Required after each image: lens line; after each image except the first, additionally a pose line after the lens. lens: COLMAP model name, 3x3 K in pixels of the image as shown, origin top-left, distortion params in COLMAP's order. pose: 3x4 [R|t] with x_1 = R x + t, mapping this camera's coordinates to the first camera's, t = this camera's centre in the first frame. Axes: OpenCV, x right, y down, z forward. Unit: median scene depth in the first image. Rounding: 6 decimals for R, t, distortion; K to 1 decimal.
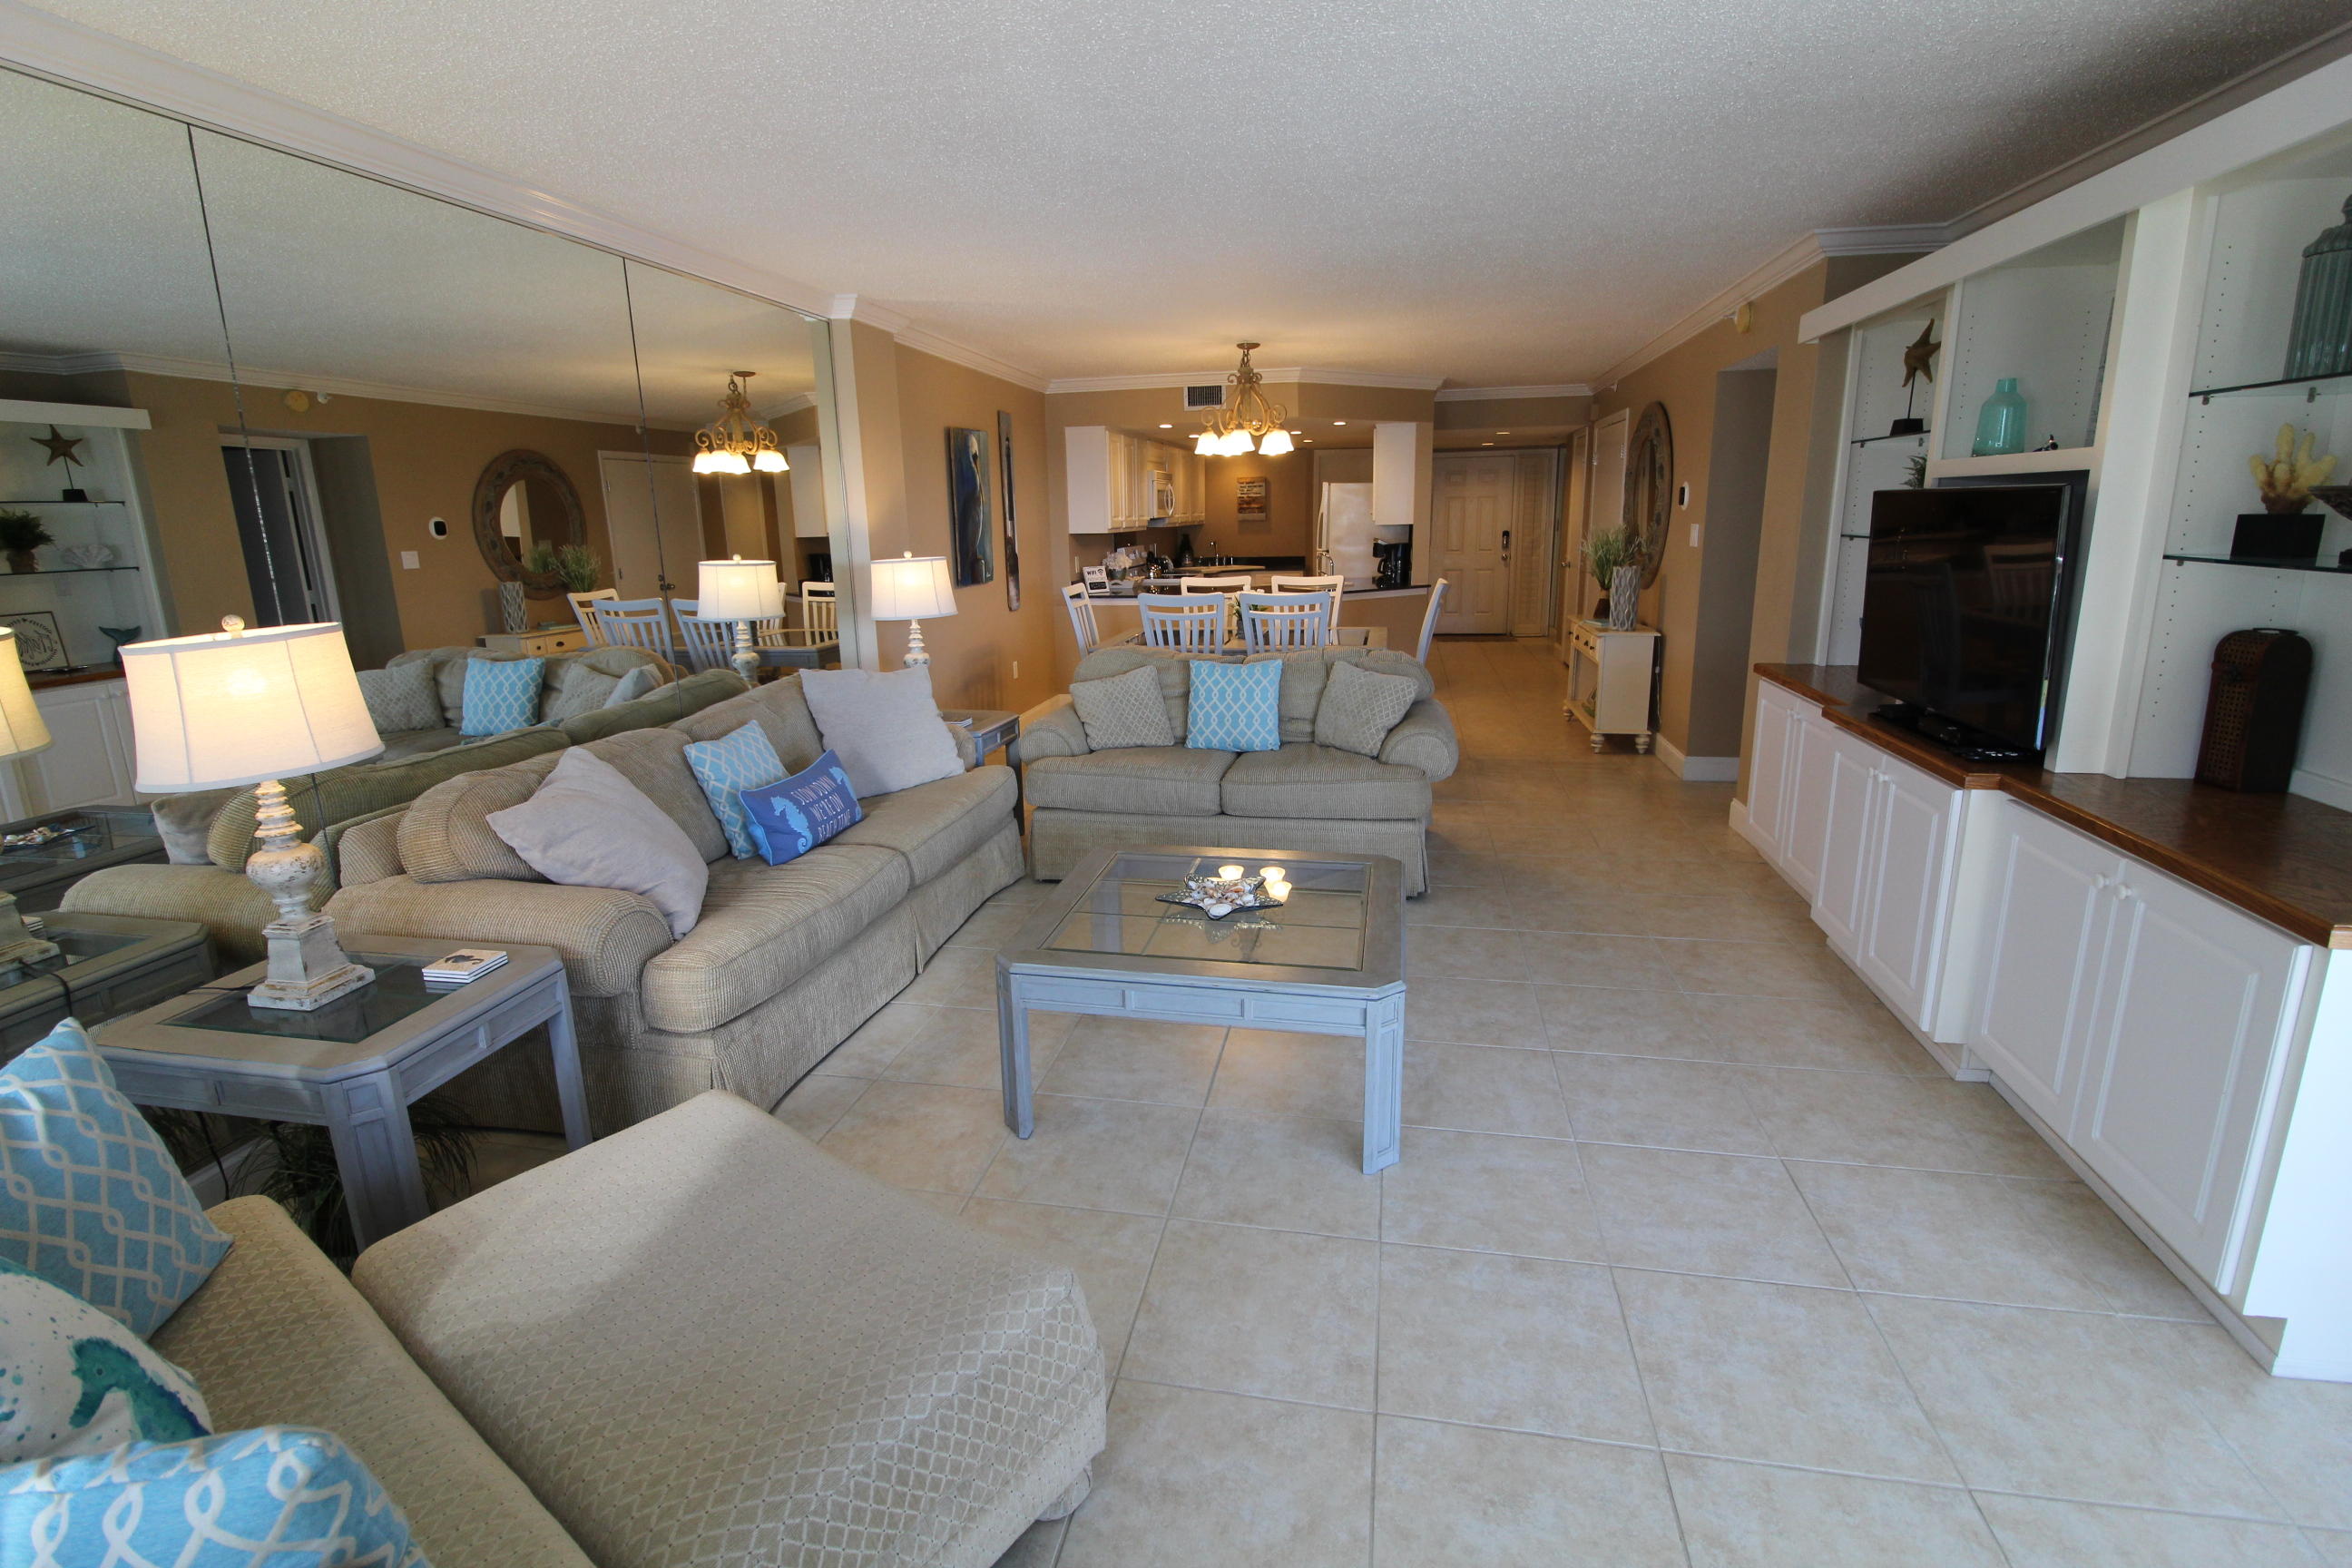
lens RADIAL K [[1096.1, 0, 1177.8], [0, 1096.1, 776.6], [0, 0, 1]] dist [-0.001066, -0.010105]
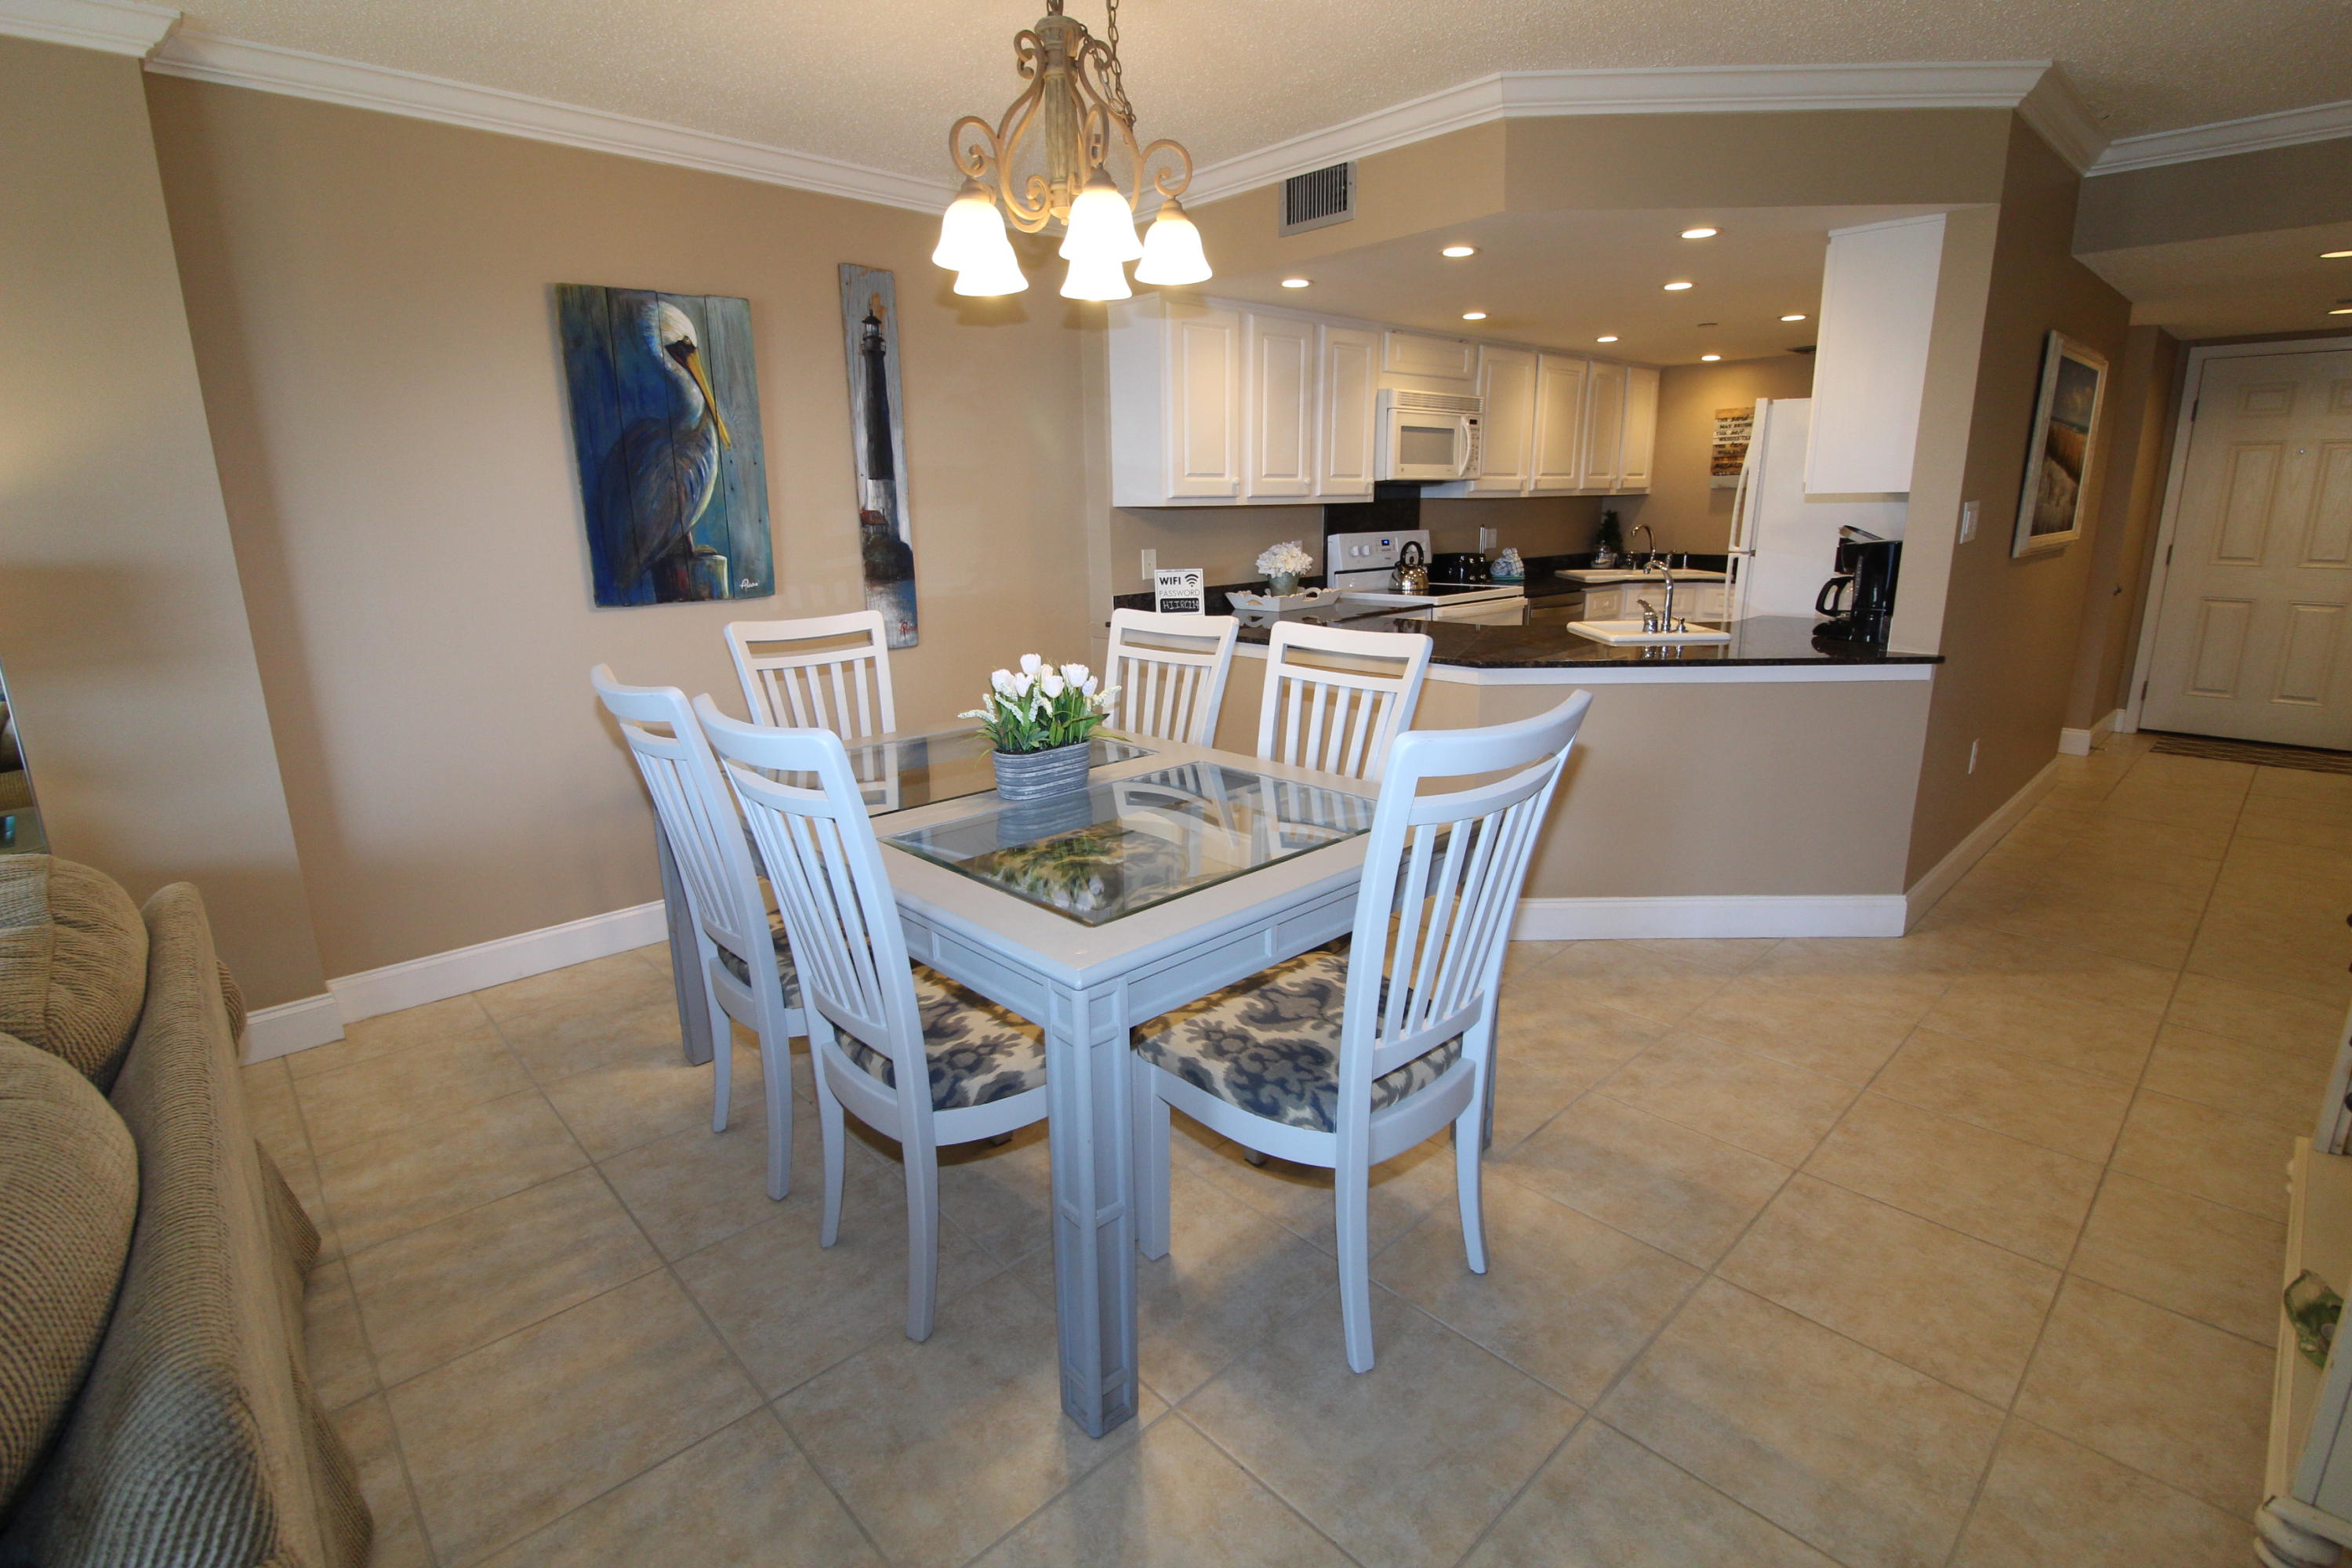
lens RADIAL K [[1081.3, 0, 1160.9], [0, 1081.3, 790.4], [0, 0, 1]] dist [-0.000642, -0.000286]
pose [[0.814931, 0.163975, -0.555878, 0.206157], [-0.139686, 0.986437, 0.086200, -0.113962], [0.562473, 0.007401, 0.826783, 0.491866]]
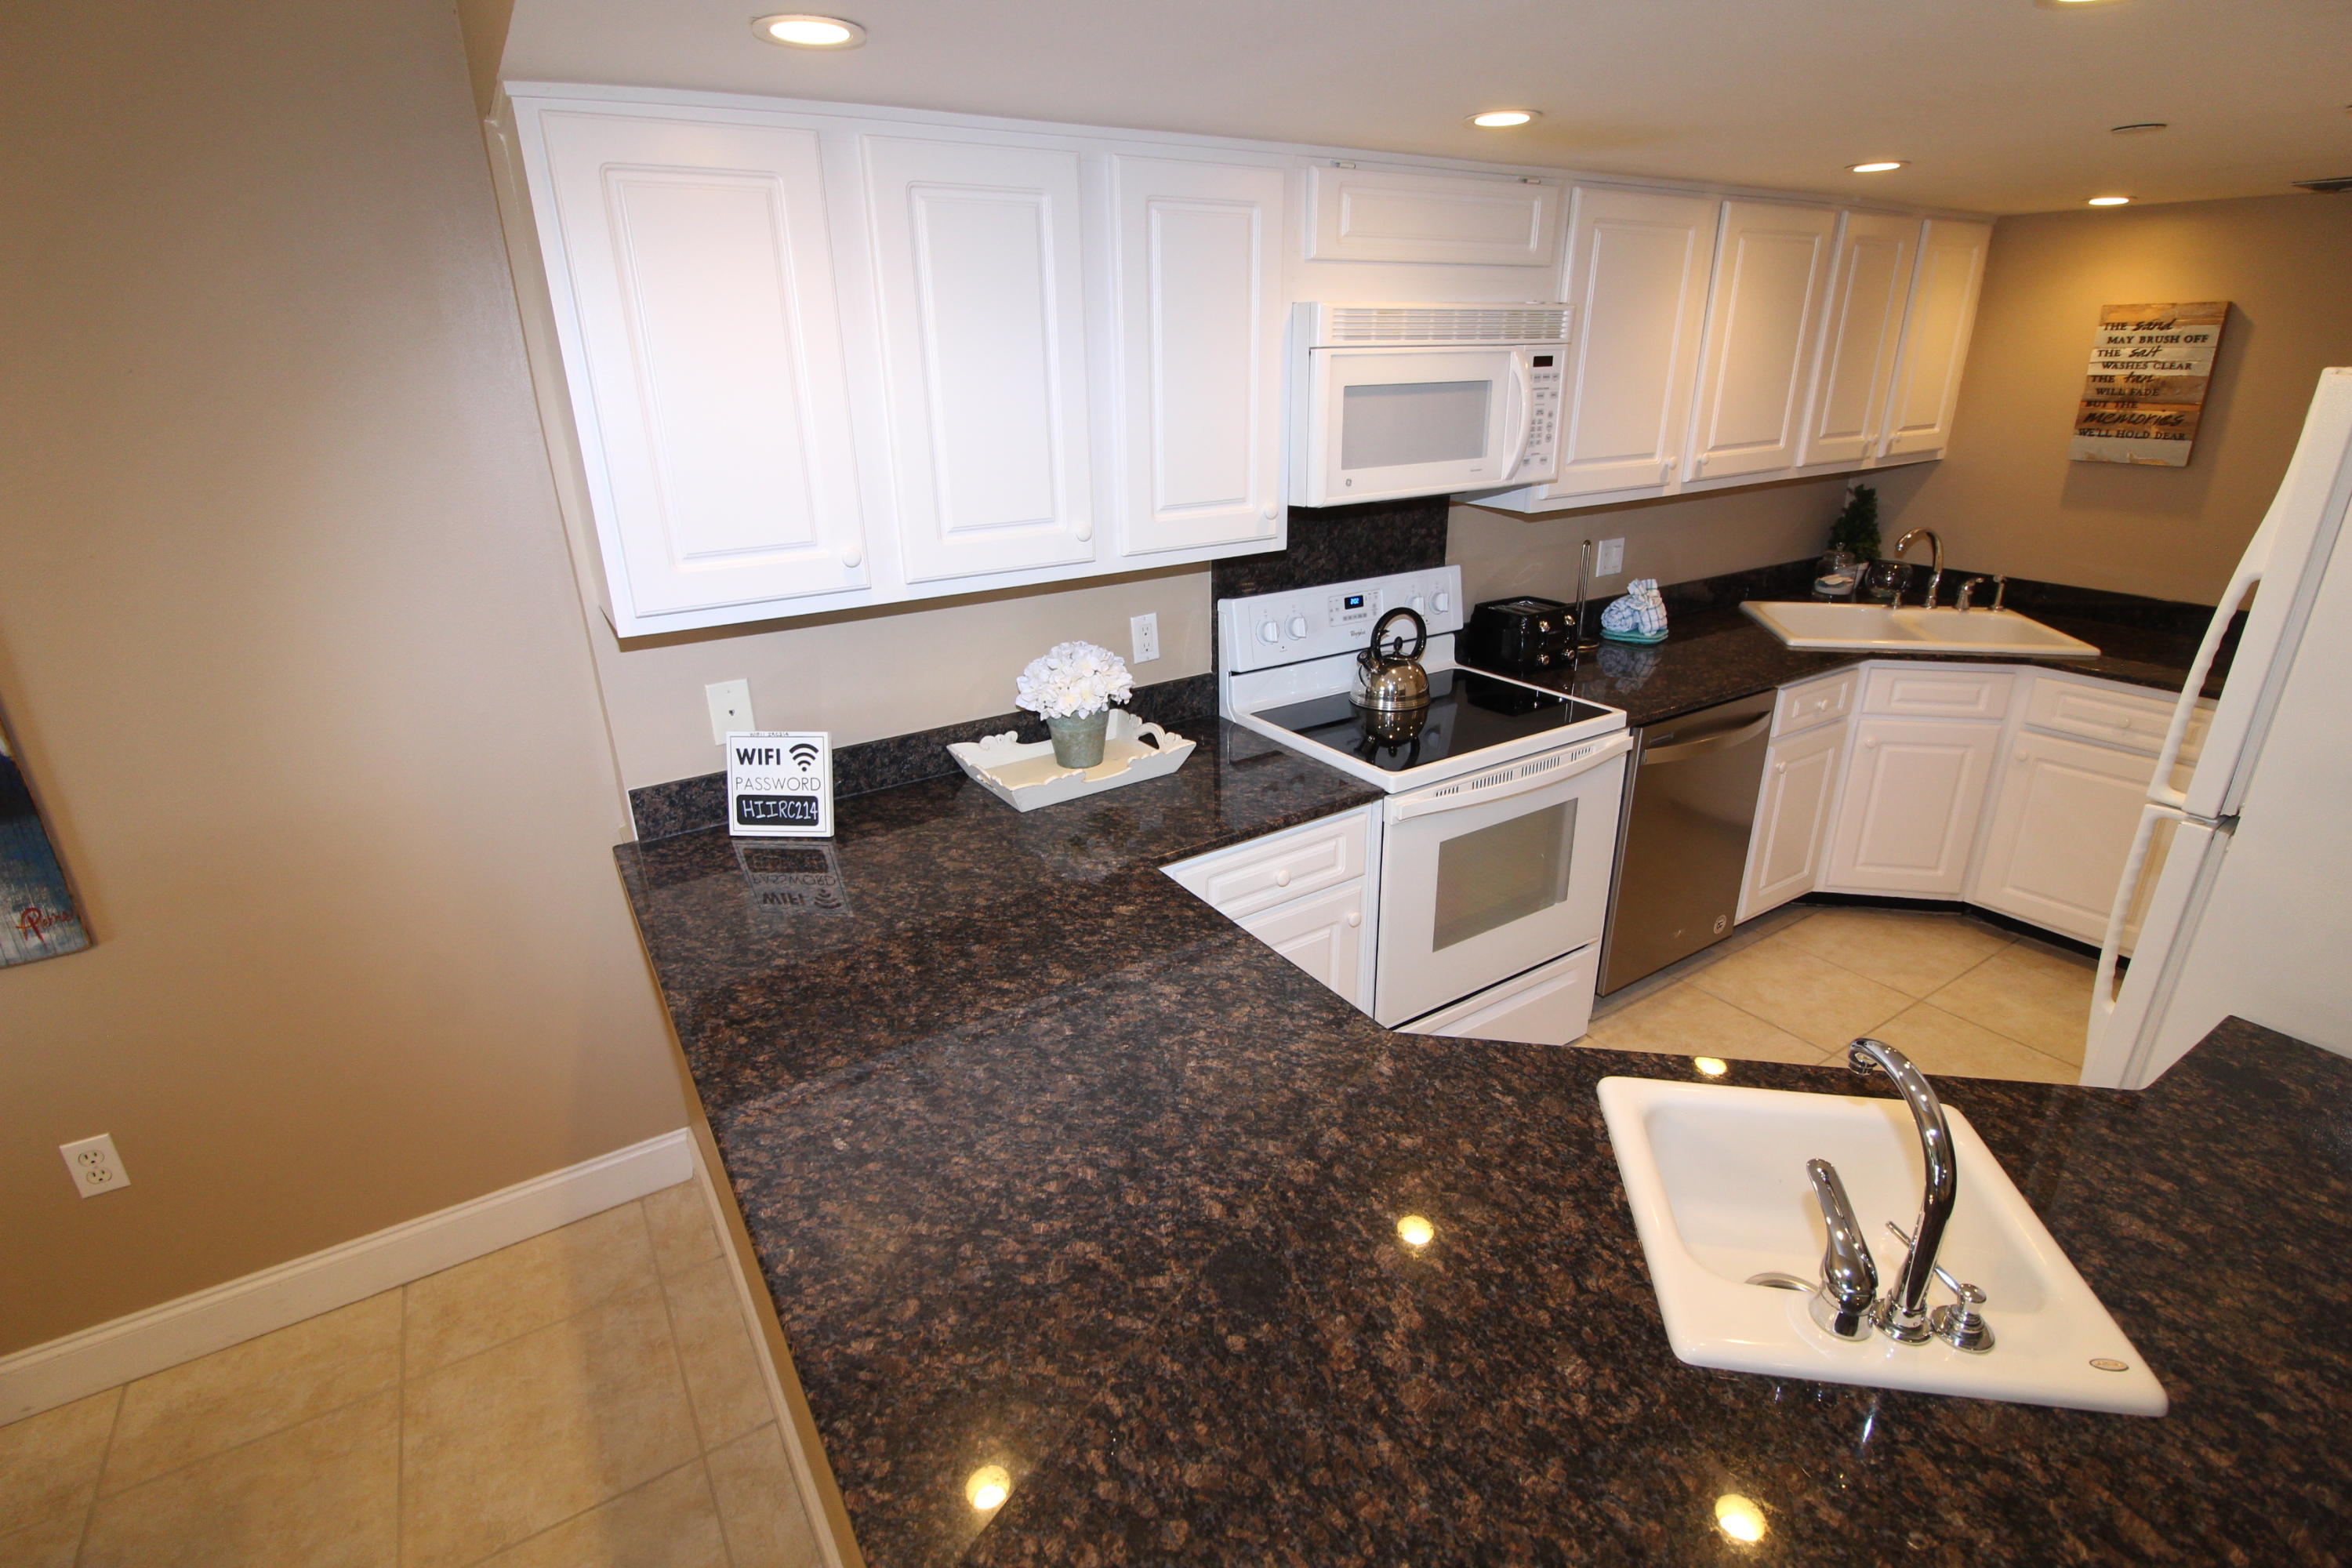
lens RADIAL K [[1096.1, 0, 1177.8], [0, 1096.1, 776.6], [0, 0, 1]] dist [-0.001066, -0.010105]
pose [[0.703555, 0.272723, -0.656225, 0.131337], [-0.165093, 0.960890, 0.222340, -0.228469], [0.691198, -0.048090, 0.721064, 0.799455]]
